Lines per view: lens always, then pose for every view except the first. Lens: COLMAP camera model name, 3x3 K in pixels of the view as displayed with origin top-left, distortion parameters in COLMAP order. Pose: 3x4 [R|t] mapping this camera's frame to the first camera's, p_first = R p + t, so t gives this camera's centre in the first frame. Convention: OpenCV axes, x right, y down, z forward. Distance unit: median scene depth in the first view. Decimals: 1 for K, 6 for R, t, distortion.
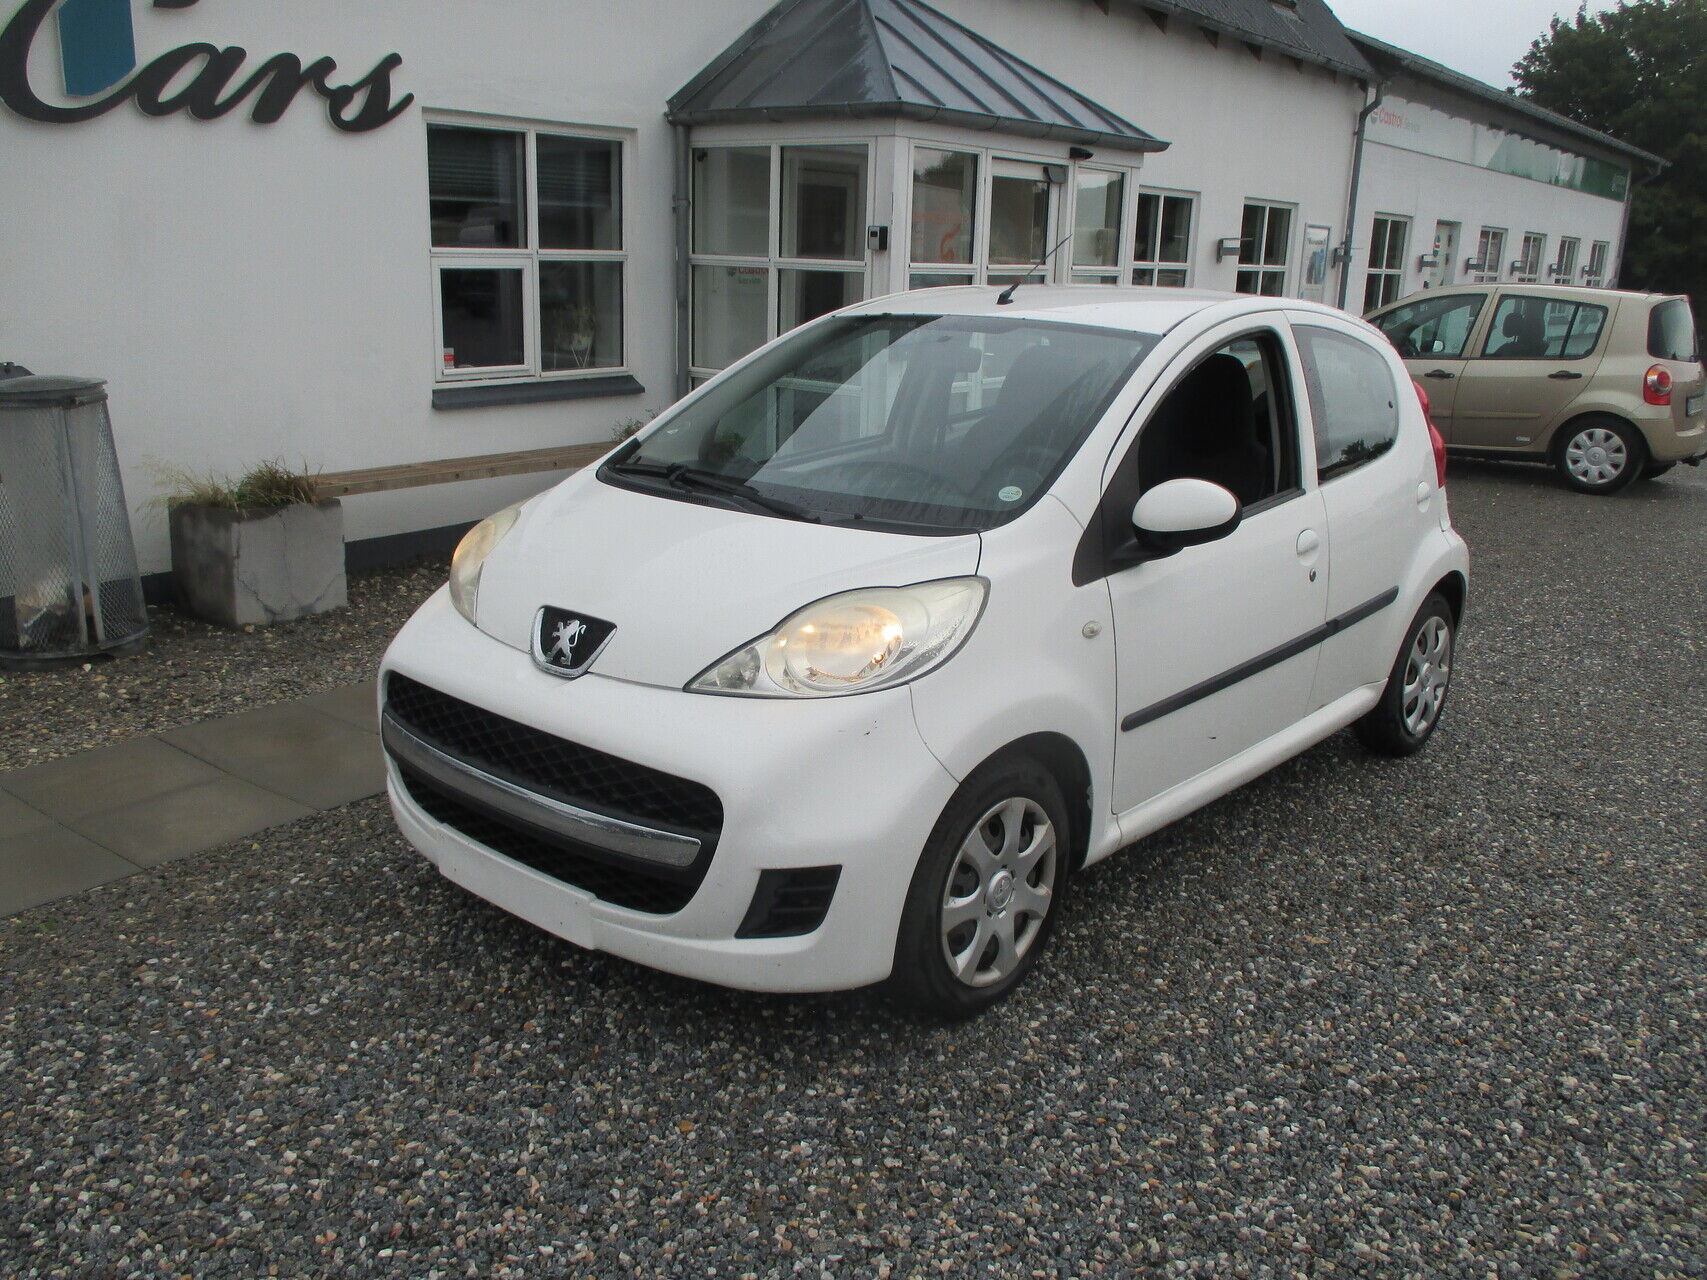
lens RADIAL K [[1437.7, 0, 848.3], [0, 1437.7, 590.2], [0, 0, 1]] dist [-0.028781, 0.010313]
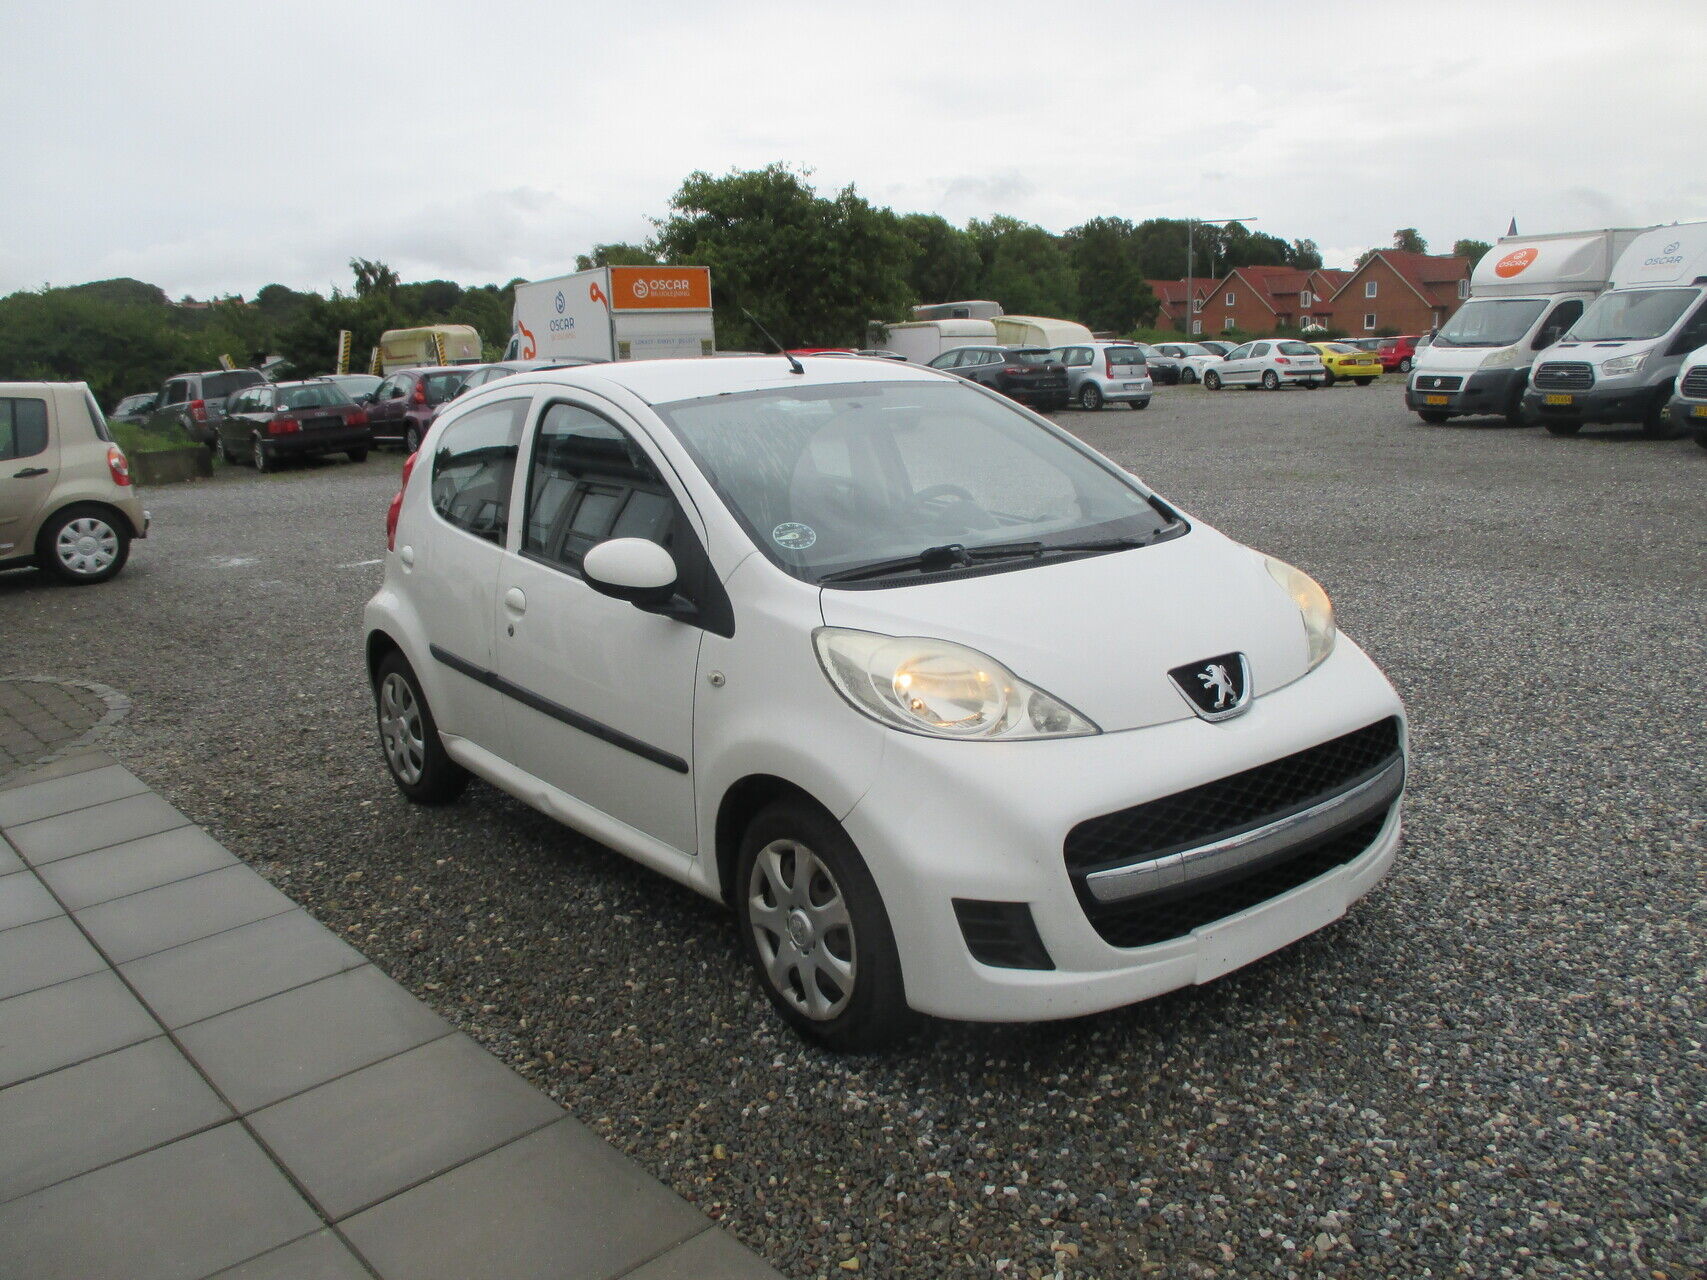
lens RADIAL K [[1439.3, 0, 805.1], [0, 1439.3, 618.6], [0, 0, 1]] dist [-0.029754, 0.000748]
pose [[0.216565, -0.230605, 0.948642, -0.568659], [0.278388, 0.945945, 0.166397, -0.122877], [-0.935735, 0.228055, 0.269056, 0.455939]]
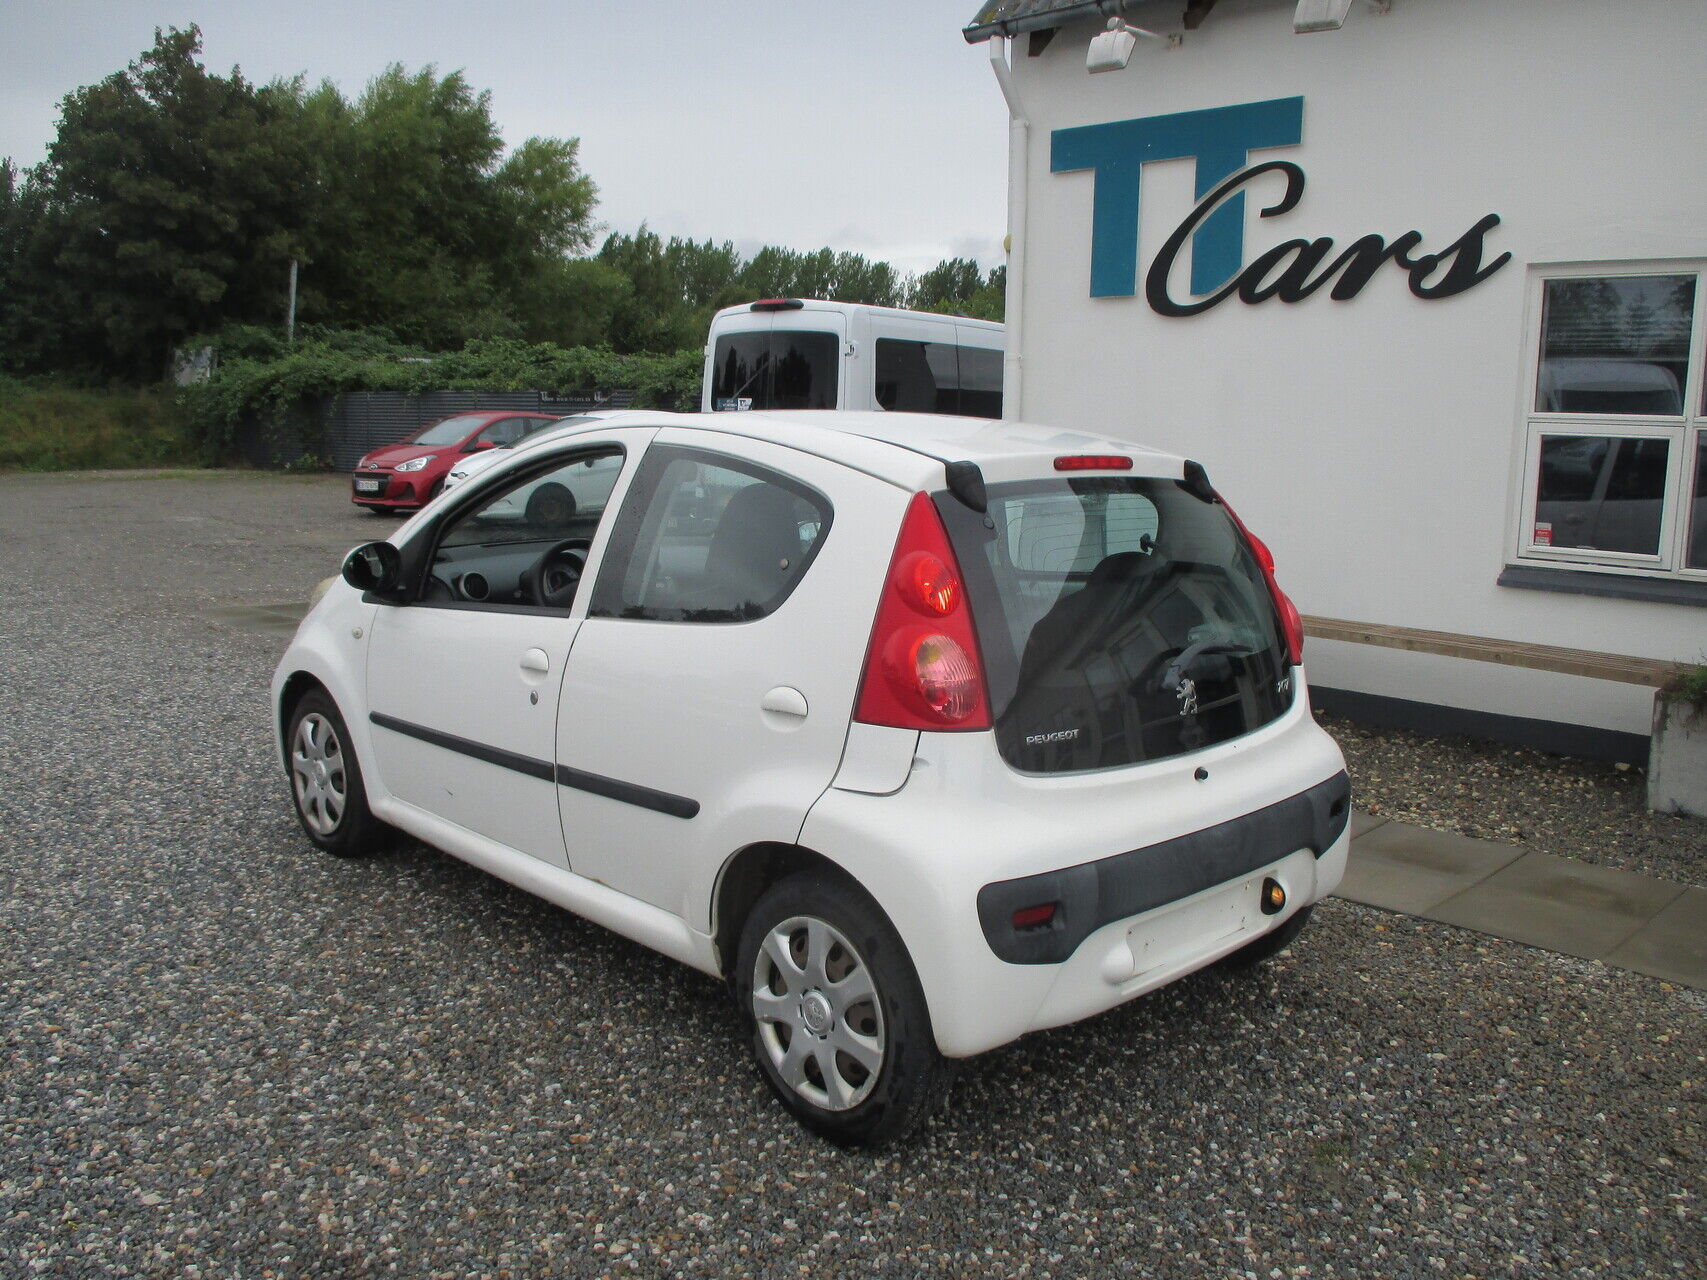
lens RADIAL K [[1418.3, 0, 853.5], [0, 1418.3, 640.0], [0, 0, 1]] dist [-0.060990, 0.050999]
pose [[-0.046049, 0.139207, -0.989192, 0.724449], [-0.250713, 0.956937, 0.146339, -0.137666], [0.966966, 0.254742, -0.009165, 0.705597]]
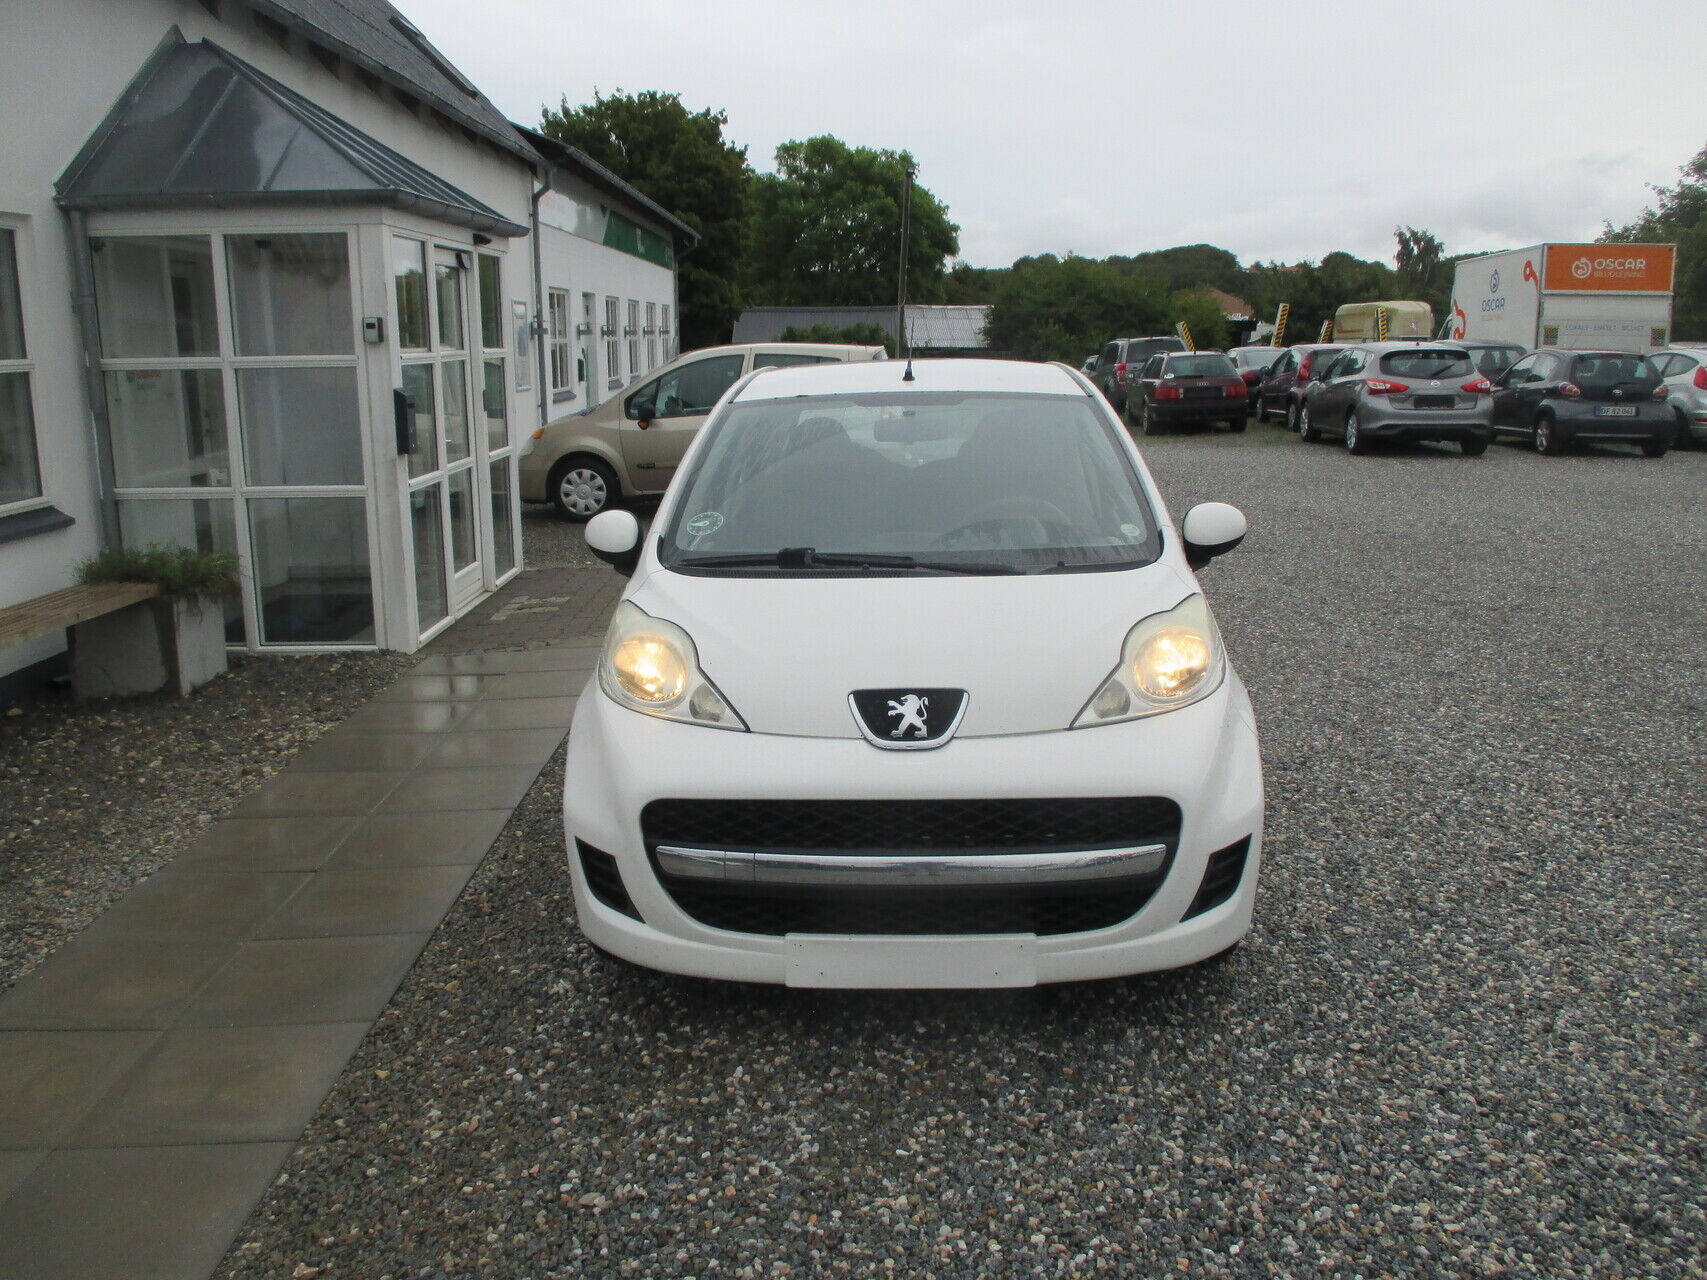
lens RADIAL K [[1437.7, 0, 848.3], [0, 1437.7, 590.2], [0, 0, 1]] dist [-0.028781, 0.010313]
pose [[0.783105, -0.150917, 0.603299, -0.390845], [0.180716, 0.983469, 0.011441, -0.034671], [-0.595053, 0.100066, 0.797433, 0.084536]]
